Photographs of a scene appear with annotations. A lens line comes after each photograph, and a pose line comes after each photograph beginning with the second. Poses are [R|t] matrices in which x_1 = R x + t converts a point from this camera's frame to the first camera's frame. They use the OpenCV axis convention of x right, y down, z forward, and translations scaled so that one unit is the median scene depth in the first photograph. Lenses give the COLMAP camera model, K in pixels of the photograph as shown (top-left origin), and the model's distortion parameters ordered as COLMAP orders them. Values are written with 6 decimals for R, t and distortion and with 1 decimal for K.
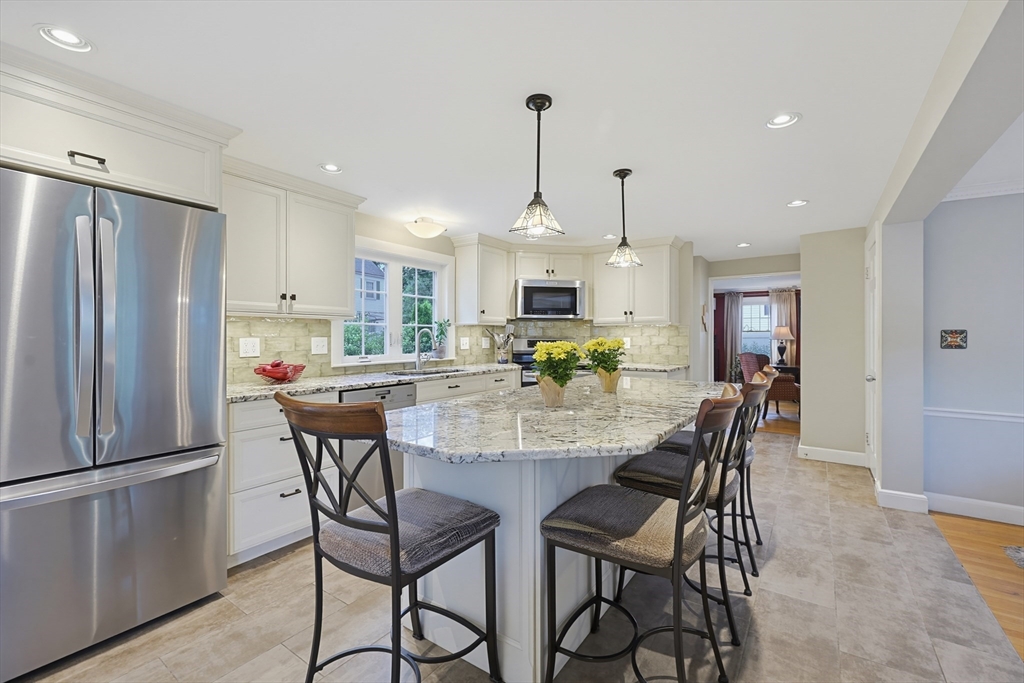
lens RADIAL K [[435.3, 0, 514.3], [0, 435.3, 338.1], [0, 0, 1]] dist [-0.000725, -0.000515]
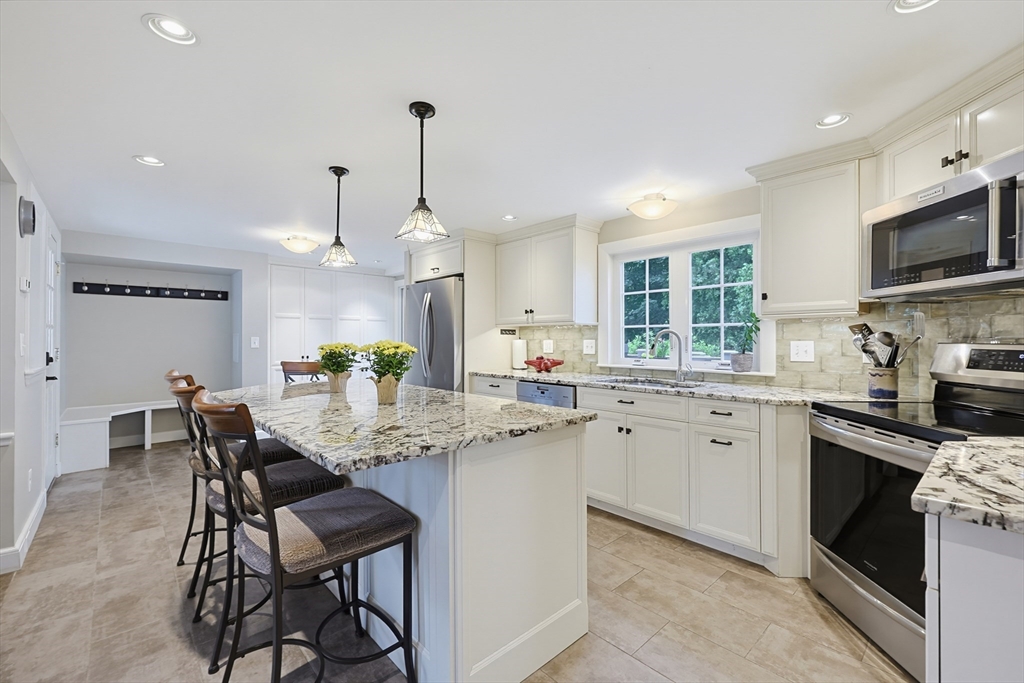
lens RADIAL K [[435.3, 0, 523.8], [0, 435.3, 334.4], [0, 0, 1]] dist [-0.000725, -0.000515]
pose [[-0.205241, -0.010068, -0.978660, 0.681455], [-0.003734, 0.999948, -0.009504, -0.004222], [0.978704, 0.001703, -0.205267, 0.974327]]
